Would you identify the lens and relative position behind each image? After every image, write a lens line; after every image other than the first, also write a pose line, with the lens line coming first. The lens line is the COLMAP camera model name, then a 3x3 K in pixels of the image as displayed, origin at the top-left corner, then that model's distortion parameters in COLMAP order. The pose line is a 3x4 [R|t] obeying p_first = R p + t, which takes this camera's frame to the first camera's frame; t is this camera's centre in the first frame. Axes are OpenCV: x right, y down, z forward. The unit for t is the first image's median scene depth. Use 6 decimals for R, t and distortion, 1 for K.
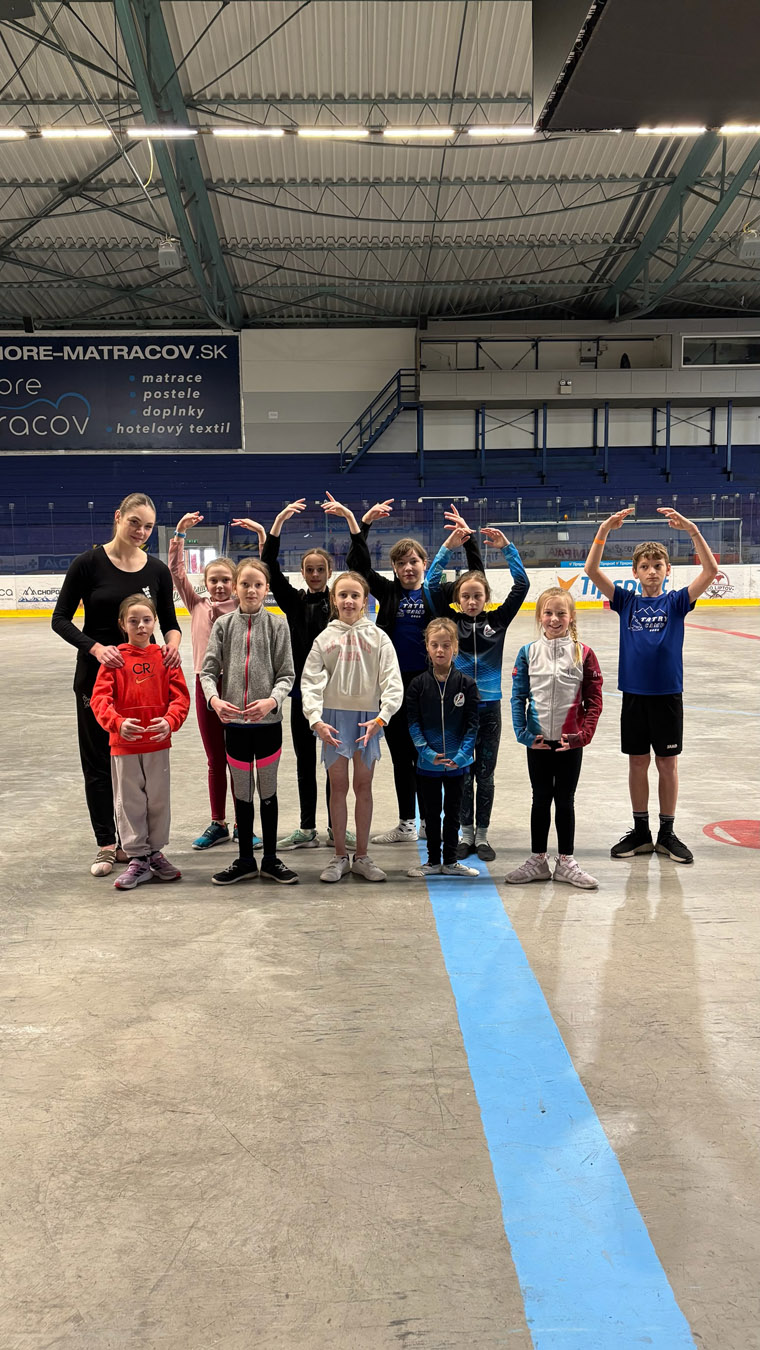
lens RADIAL K [[1012.2, 0, 371.4], [0, 1012.2, 671.8], [0, 0, 1]] dist [0.030816, -0.003320]
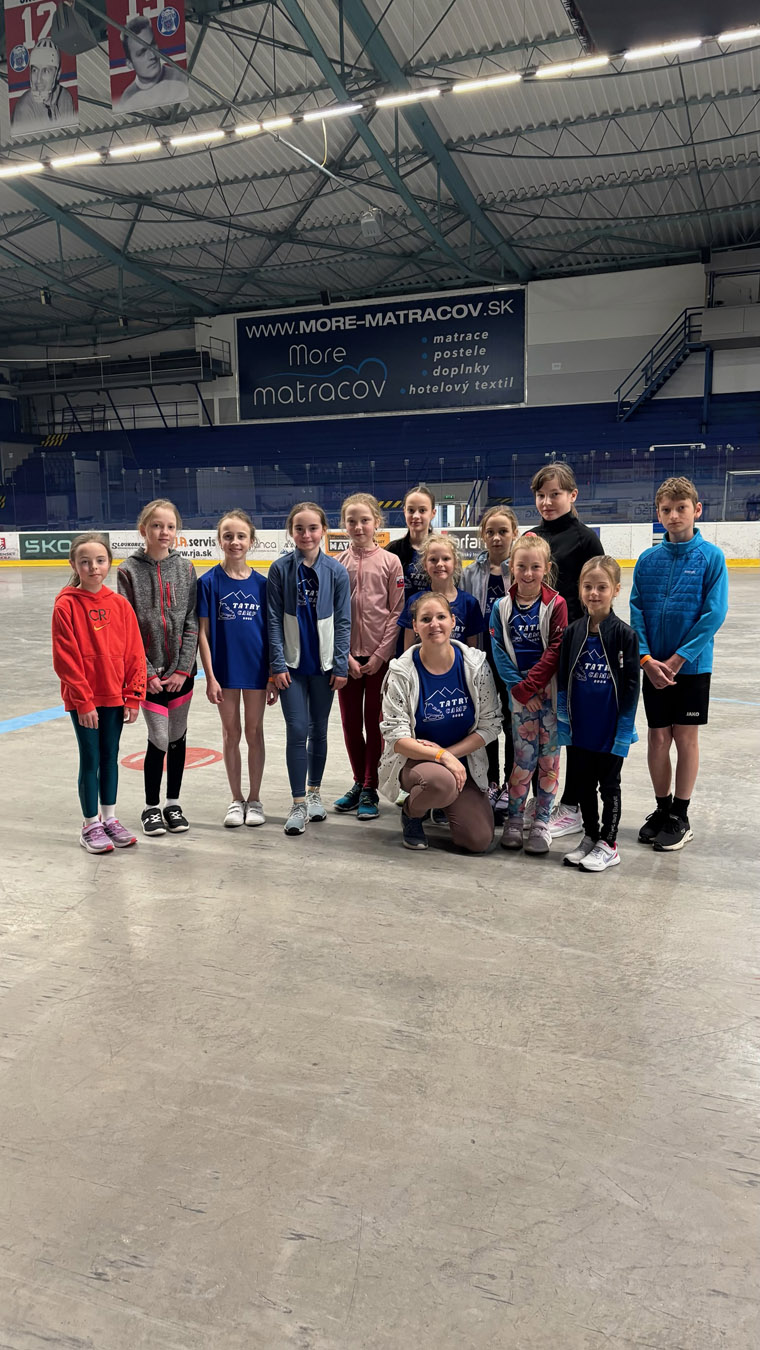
lens RADIAL K [[1009.1, 0, 375.2], [0, 1009.1, 677.5], [0, 0, 1]] dist [0.052578, -0.048249]
pose [[0.912559, 0.061435, -0.404305, 0.163178], [-0.040887, 0.997404, 0.059270, -0.001521], [0.406897, -0.037556, 0.912702, 0.011277]]
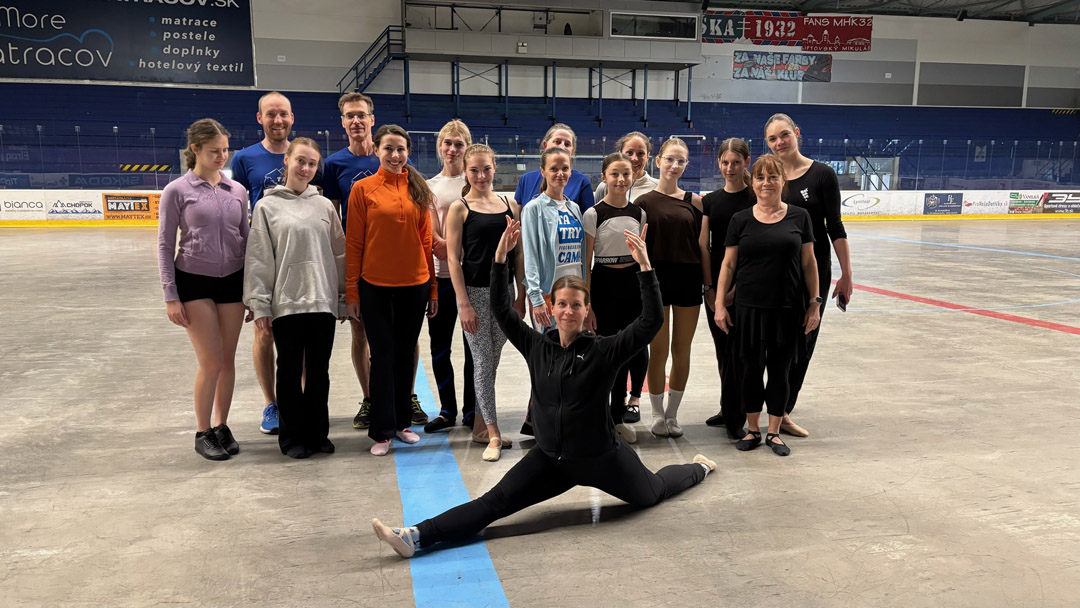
lens RADIAL K [[807.8, 0, 536.4], [0, 807.8, 312.9], [0, 0, 1]] dist [0.025032, 0.004471]
pose [[0.980344, -0.014558, 0.196756, 0.004842], [0.005474, 0.998897, 0.046635, 0.002325], [-0.197217, -0.044641, 0.979343, -0.004886]]
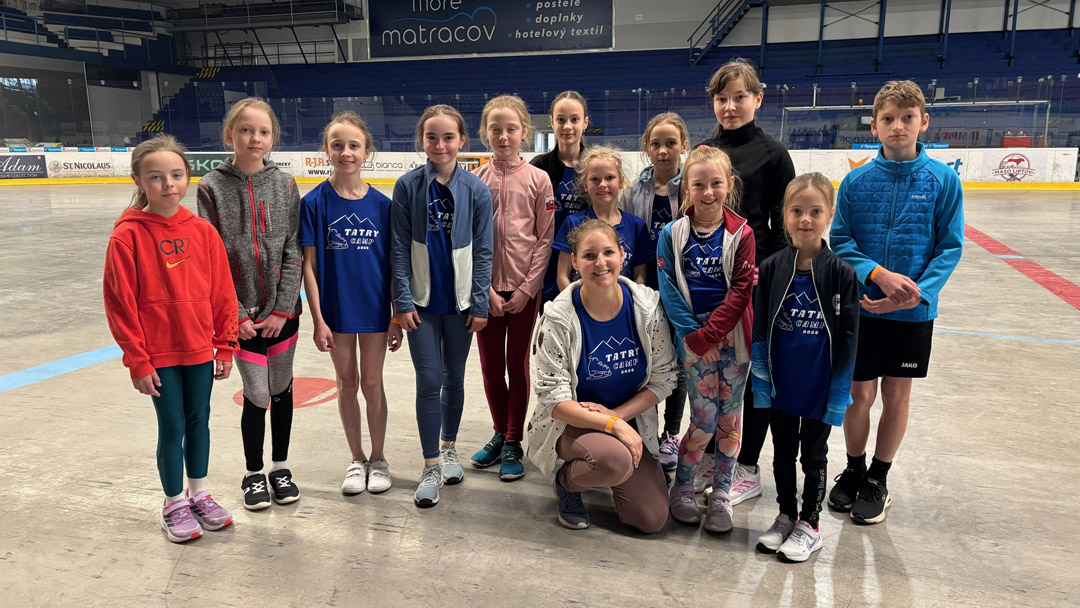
lens RADIAL K [[813.7, 0, 542.0], [0, 813.7, 305.3], [0, 0, 1]] dist [0.020548, 0.001636]
pose [[0.938988, 0.074050, -0.335884, 0.142649], [-0.044930, 0.994589, 0.093665, -0.003505], [0.341003, -0.072859, 0.937235, 0.047201]]
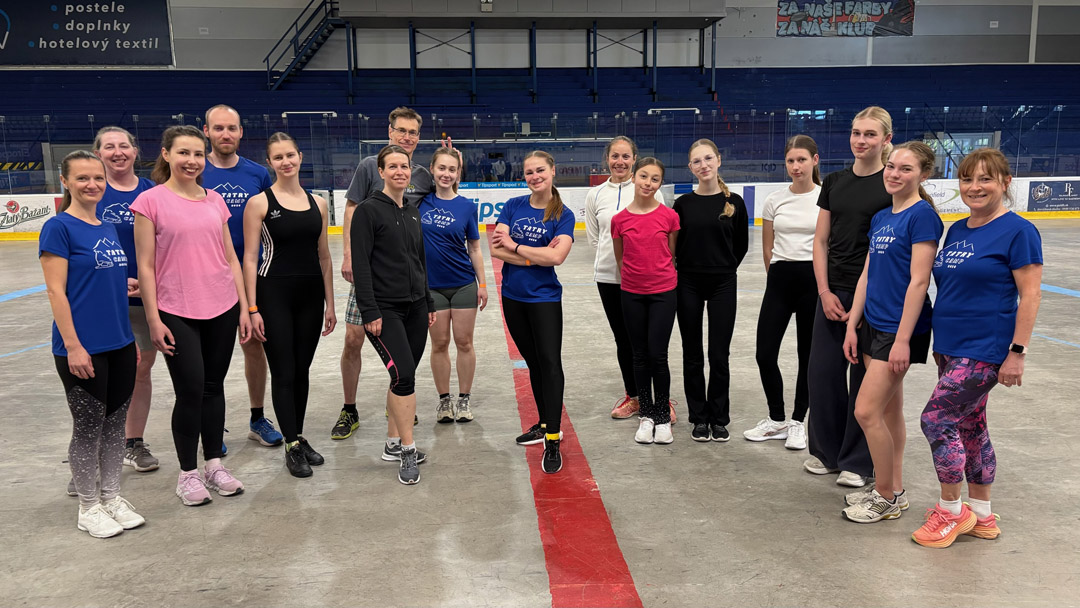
lens RADIAL K [[807.3, 0, 543.4], [0, 807.3, 300.3], [0, 0, 1]] dist [0.052578, -0.048249]
pose [[0.998435, -0.009514, 0.055118, 0.190037], [0.007003, 0.998936, 0.045574, -0.024701], [-0.055493, -0.045116, 0.997439, 0.177158]]
